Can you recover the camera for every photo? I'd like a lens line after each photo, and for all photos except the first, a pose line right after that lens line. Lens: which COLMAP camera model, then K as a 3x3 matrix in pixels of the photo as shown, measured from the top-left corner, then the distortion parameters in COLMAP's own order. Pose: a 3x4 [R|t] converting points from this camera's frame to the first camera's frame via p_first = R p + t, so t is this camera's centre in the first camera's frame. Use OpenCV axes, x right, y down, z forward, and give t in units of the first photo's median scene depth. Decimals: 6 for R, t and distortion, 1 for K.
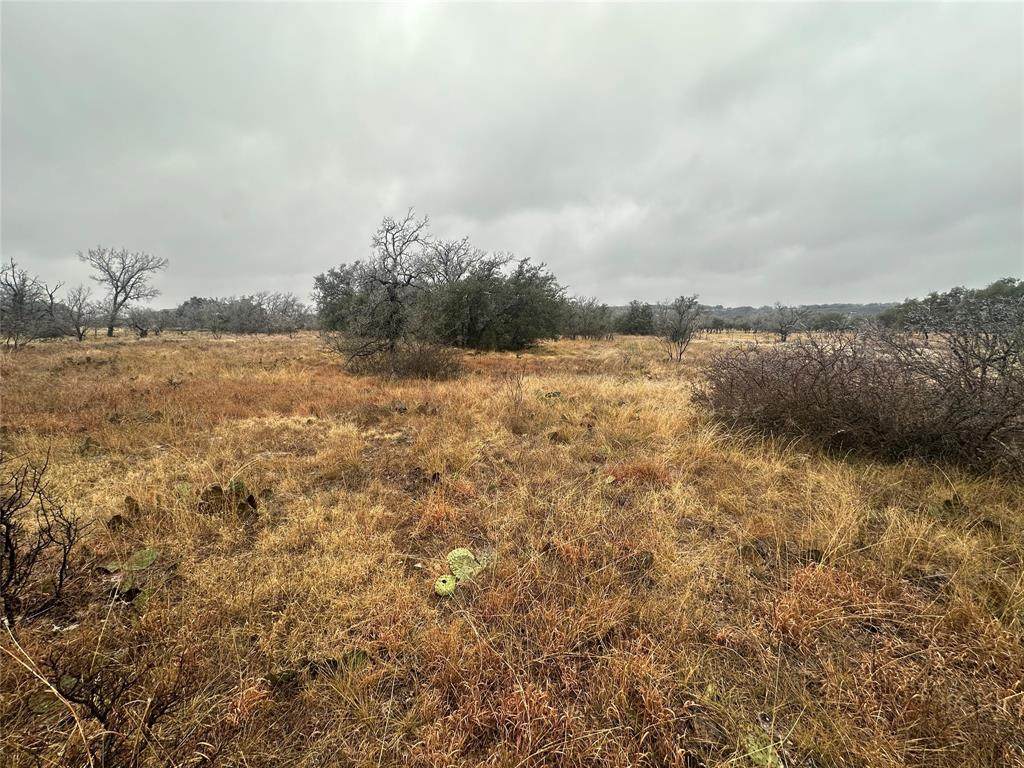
lens RADIAL K [[404.2, 0, 512.0], [0, 404.2, 384.0], [0, 0, 1]] dist [-0.000517, -0.000136]
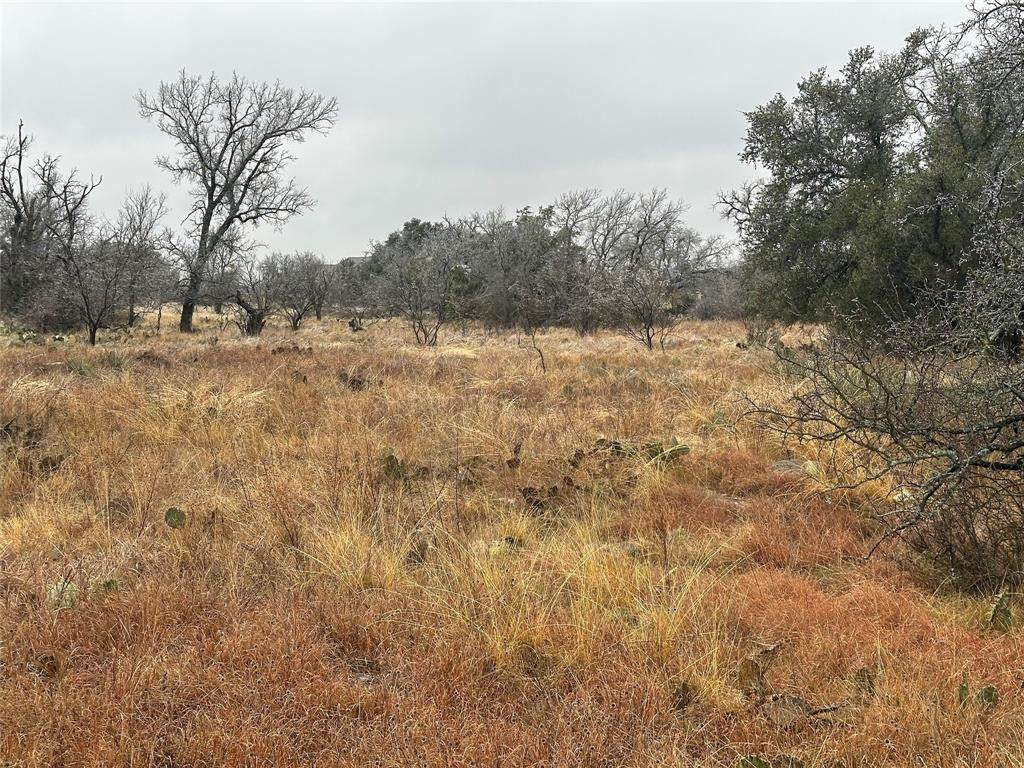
lens RADIAL K [[1446.7, 0, 512.0], [0, 1446.7, 384.0], [0, 0, 1]] dist [0.035939, -0.025147]
pose [[0.829015, 0.034791, -0.558142, -0.073524], [-0.084253, 0.994441, -0.063156, -0.017862], [0.552842, 0.099383, 0.827338, 0.136060]]
